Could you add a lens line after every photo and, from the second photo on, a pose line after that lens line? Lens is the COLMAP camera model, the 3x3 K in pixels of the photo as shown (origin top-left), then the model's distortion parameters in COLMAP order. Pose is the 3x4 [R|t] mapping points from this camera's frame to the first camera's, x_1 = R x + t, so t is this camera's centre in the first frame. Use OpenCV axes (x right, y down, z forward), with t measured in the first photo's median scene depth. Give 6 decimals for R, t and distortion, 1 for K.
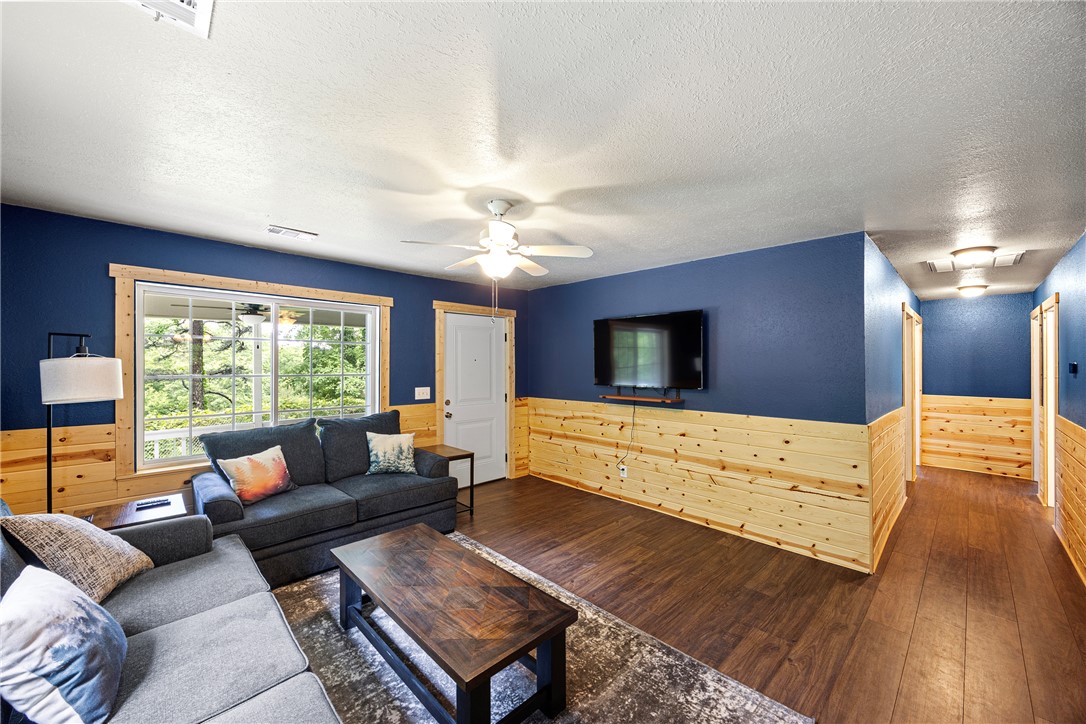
lens RADIAL K [[418.3, 0, 550.0], [0, 418.3, 364.0], [0, 0, 1]] dist [-0.002553, -0.000325]
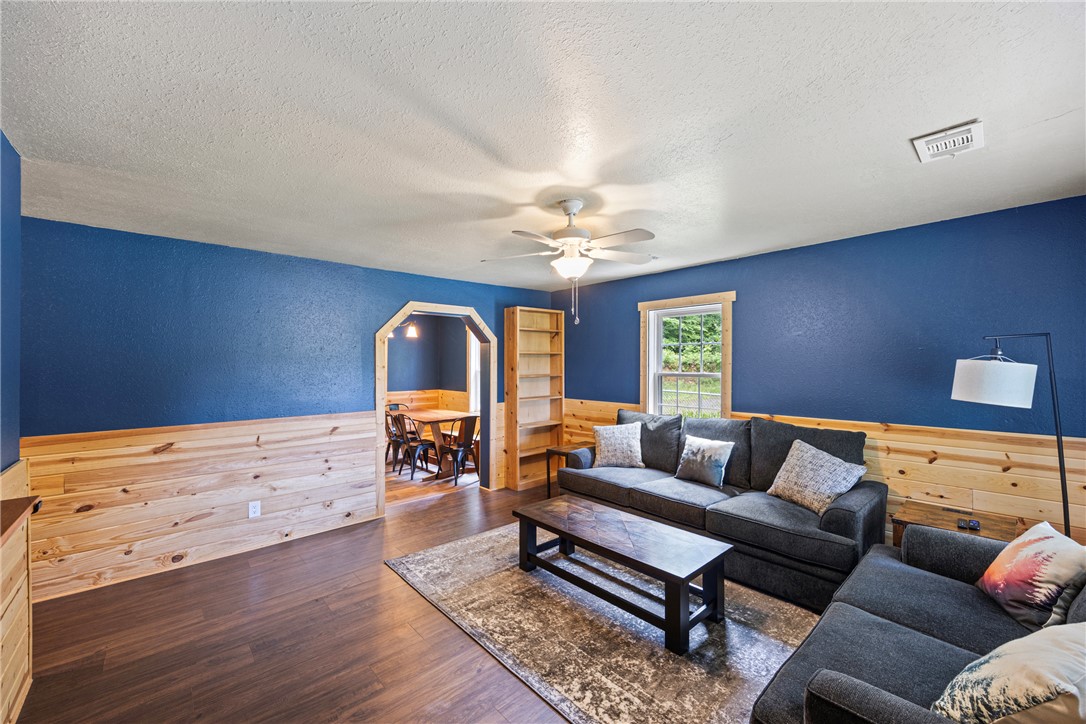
lens RADIAL K [[418.3, 0, 545.4], [0, 418.3, 363.5], [0, 0, 1]] dist [-0.002553, -0.000325]
pose [[-0.999012, 0.000842, 0.044433, -0.111406], [0.000620, 0.999987, -0.005005, 0.006445], [-0.044436, -0.004972, -0.999000, 2.141608]]
